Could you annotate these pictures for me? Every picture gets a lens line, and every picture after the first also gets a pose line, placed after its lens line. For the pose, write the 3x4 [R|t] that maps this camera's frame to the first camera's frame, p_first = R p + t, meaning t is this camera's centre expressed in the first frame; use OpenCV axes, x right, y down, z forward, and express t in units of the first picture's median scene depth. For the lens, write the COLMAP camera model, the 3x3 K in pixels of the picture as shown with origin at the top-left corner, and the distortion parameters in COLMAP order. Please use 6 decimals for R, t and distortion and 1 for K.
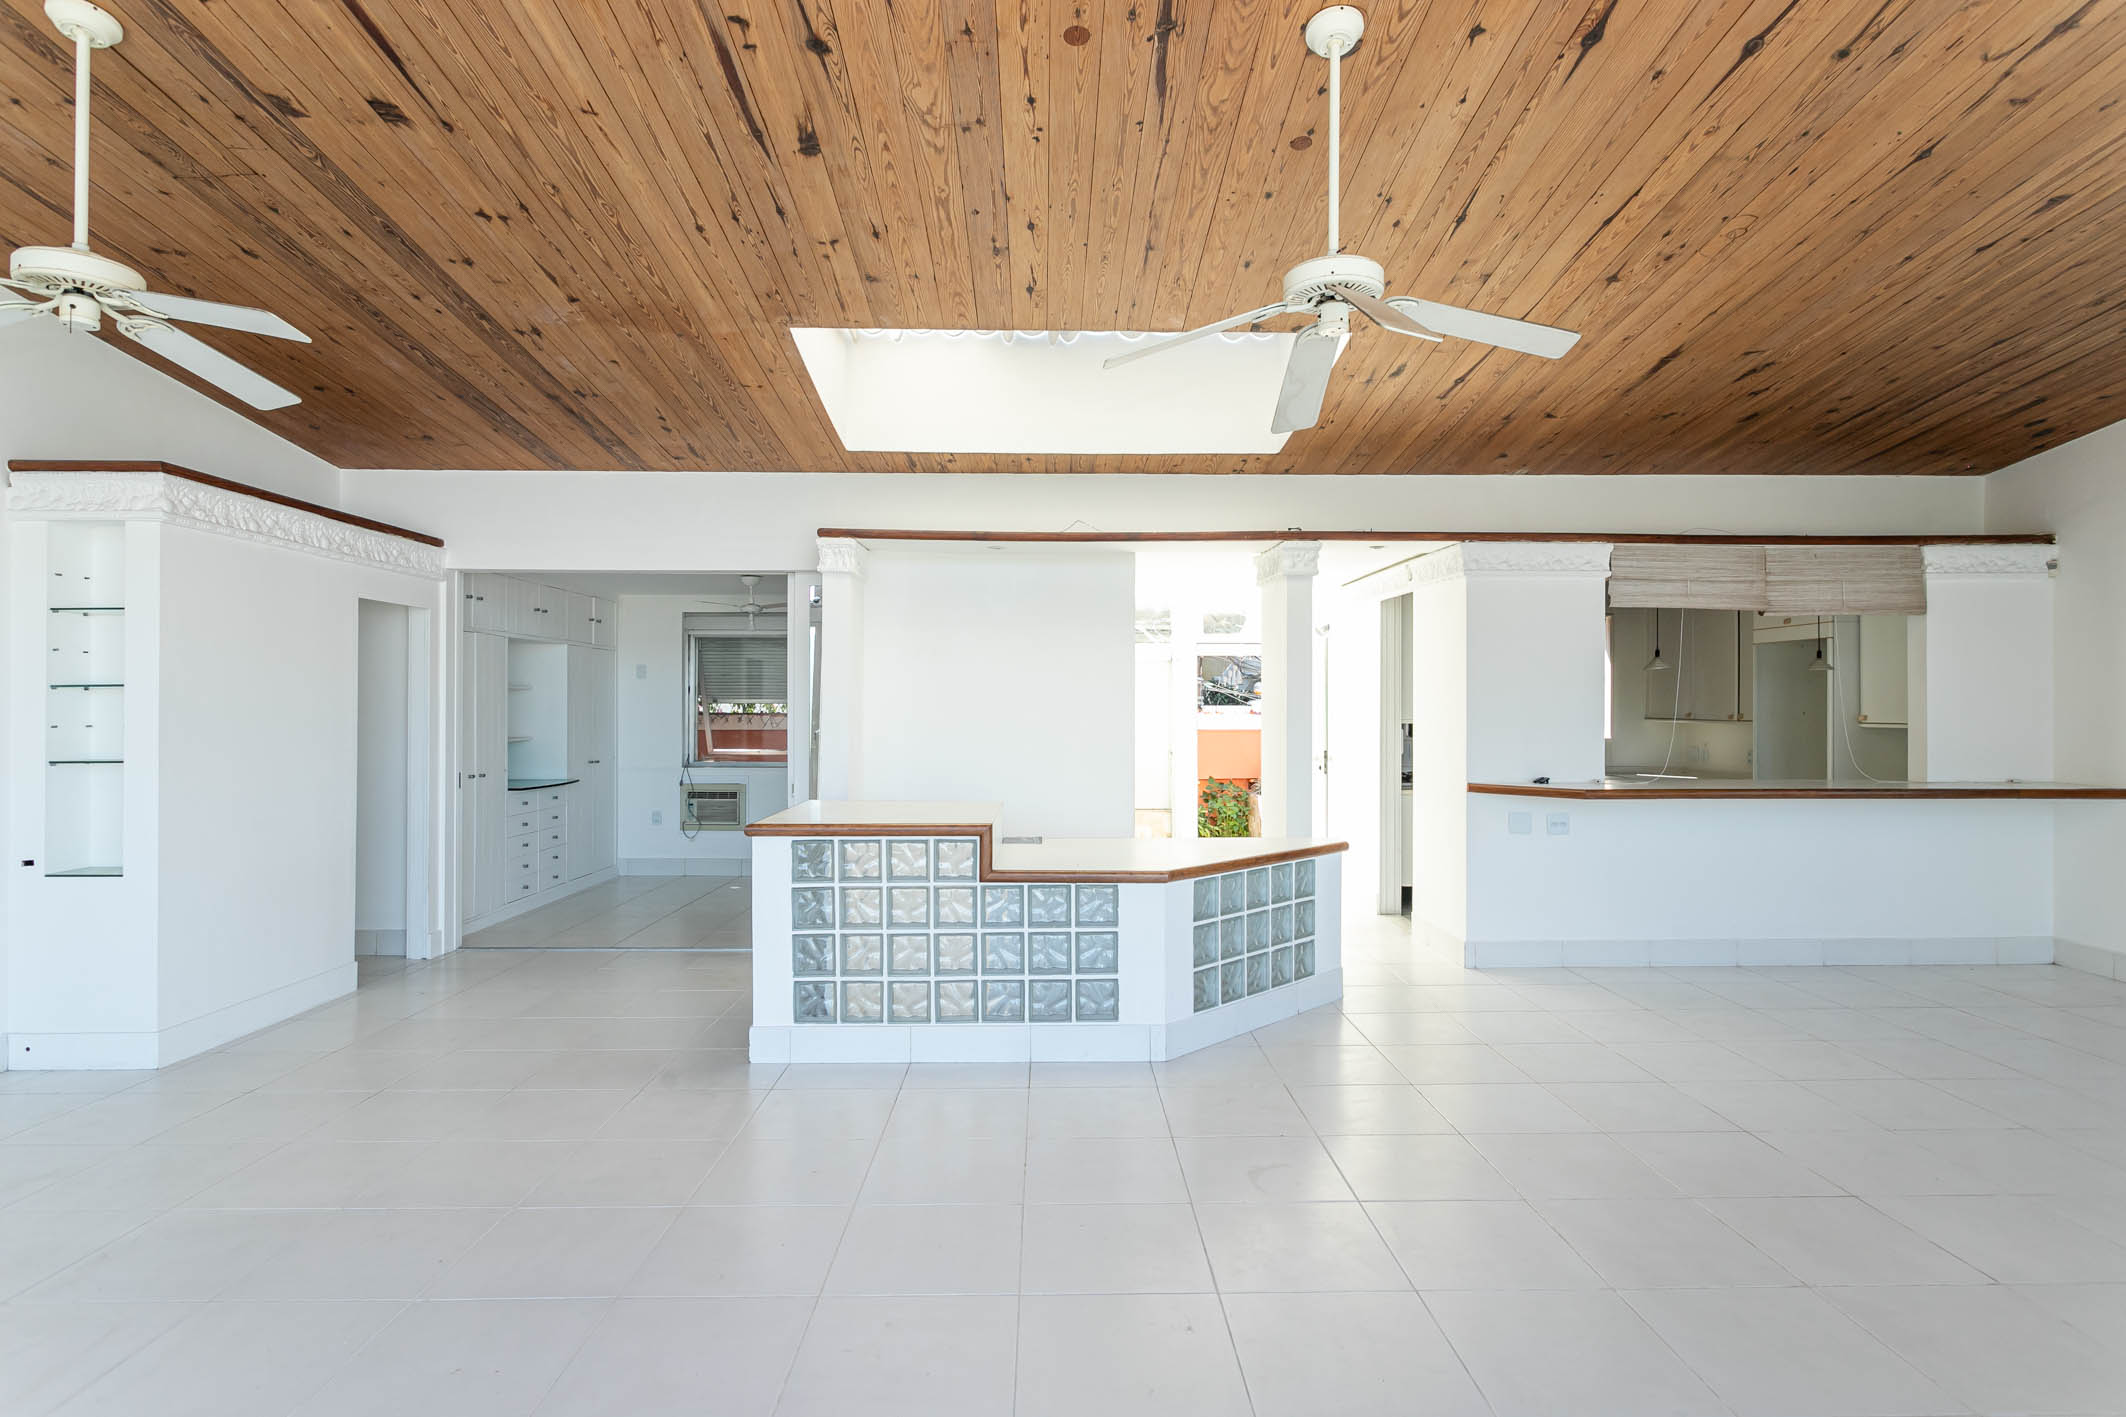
lens RADIAL K [[1065.3, 0, 1044.4], [0, 1065.3, 706.2], [0, 0, 1]] dist [-0.009598, 0.010149]
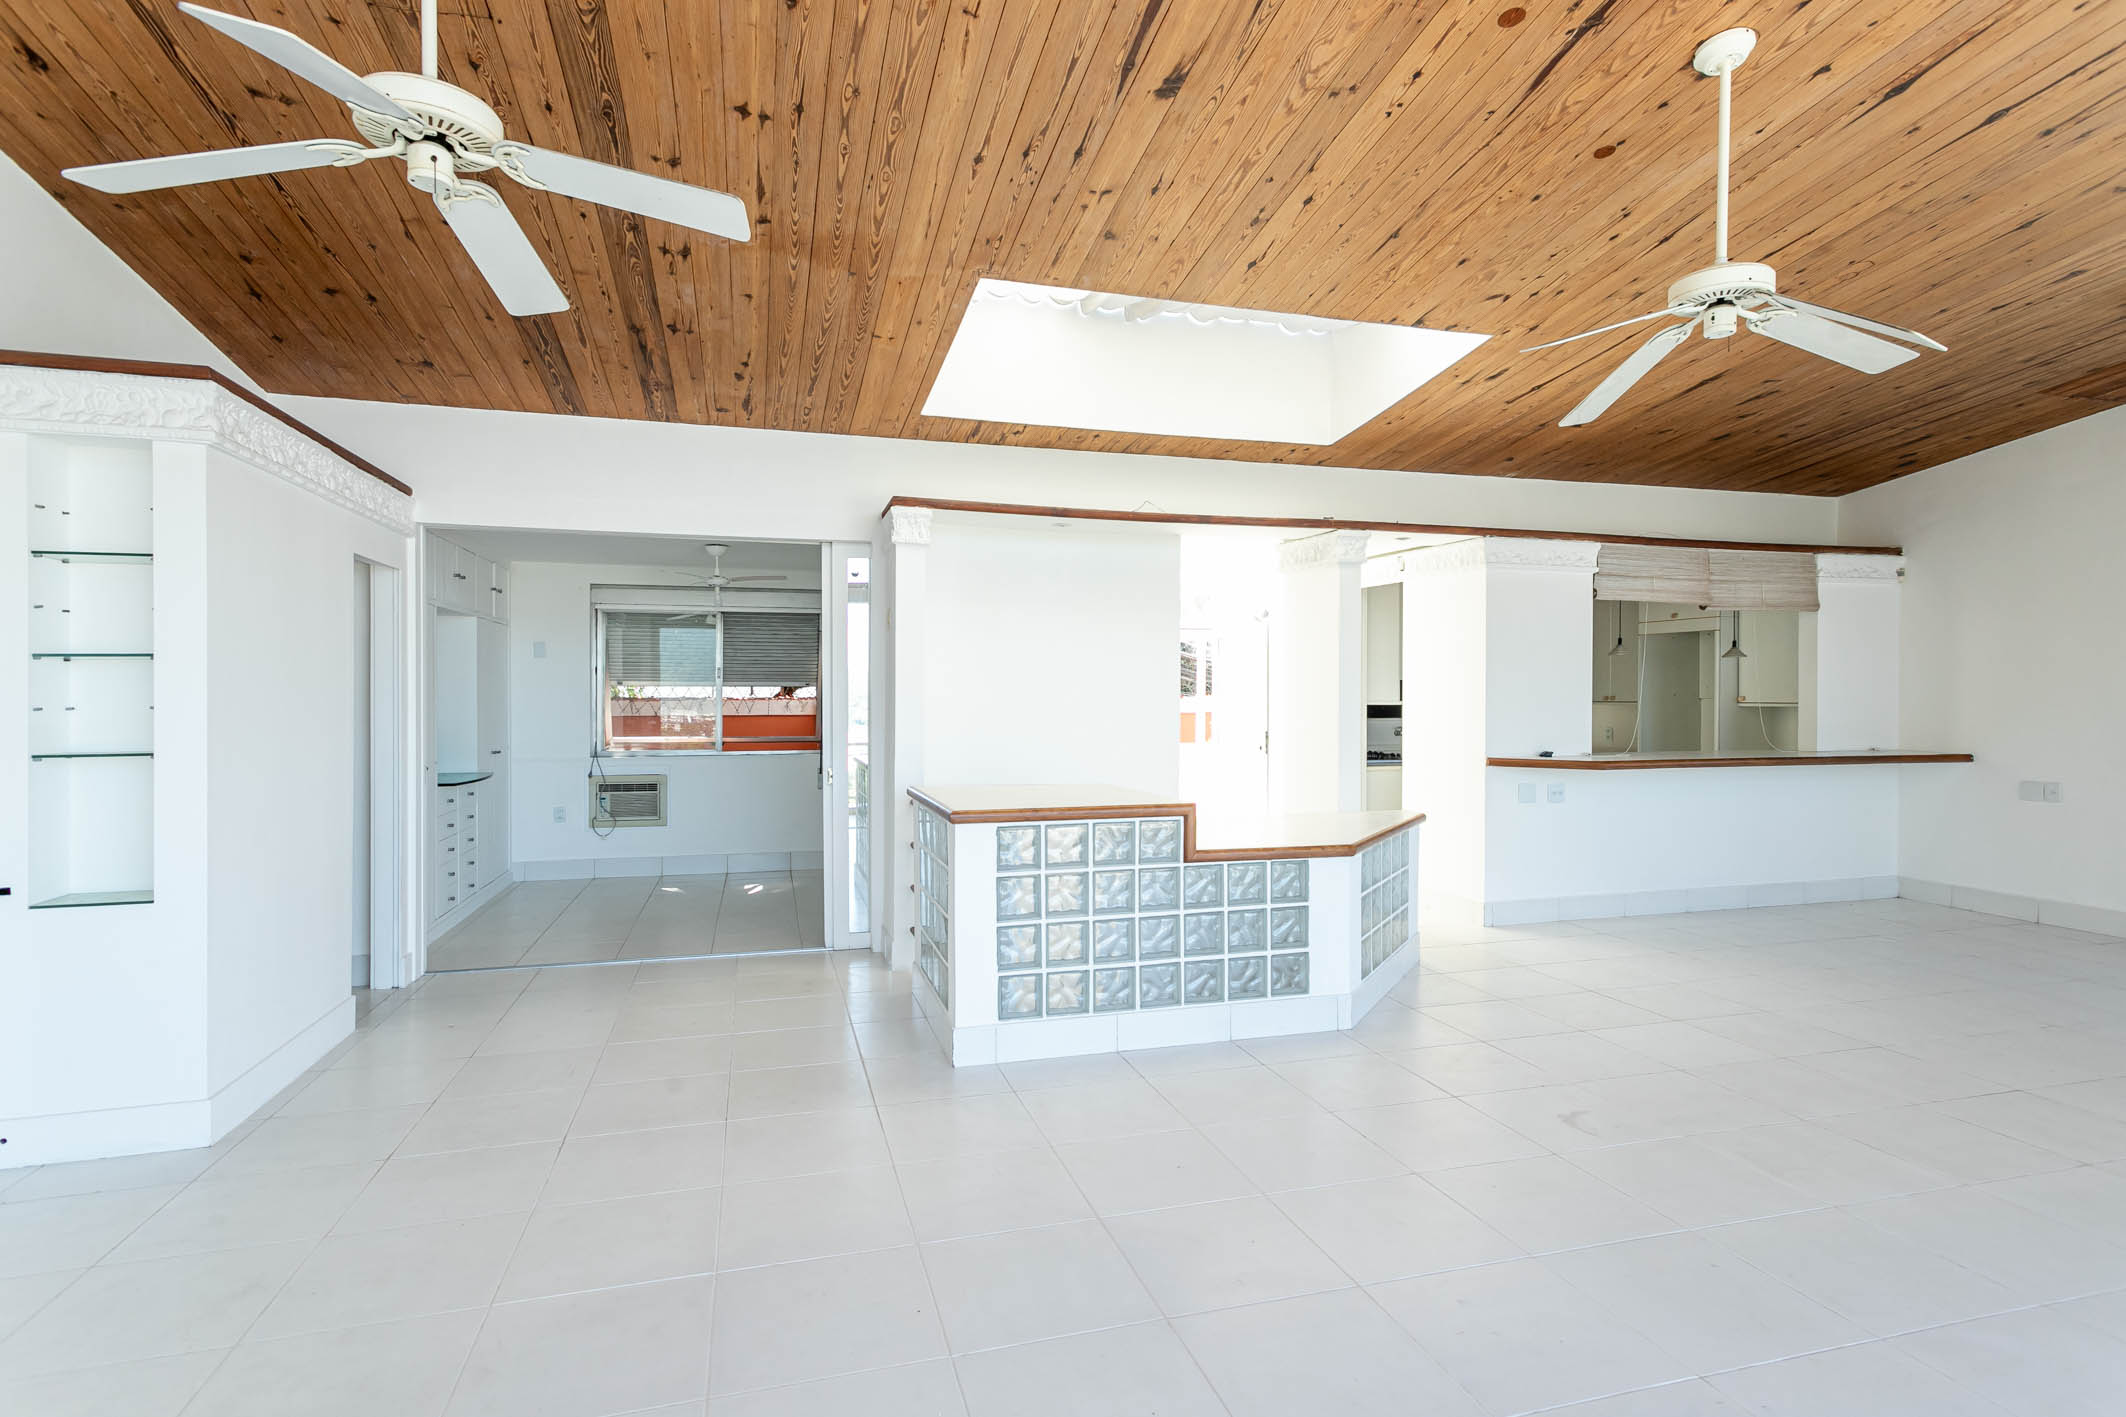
lens RADIAL K [[1065.3, 0, 1039.0], [0, 1065.3, 700.0], [0, 0, 1]] dist [-0.009598, 0.010149]
pose [[0.966680, -0.001696, 0.255984, -0.332138], [0.000539, 0.999989, 0.004591, 0.008224], [-0.255989, -0.004300, 0.966670, 0.064947]]
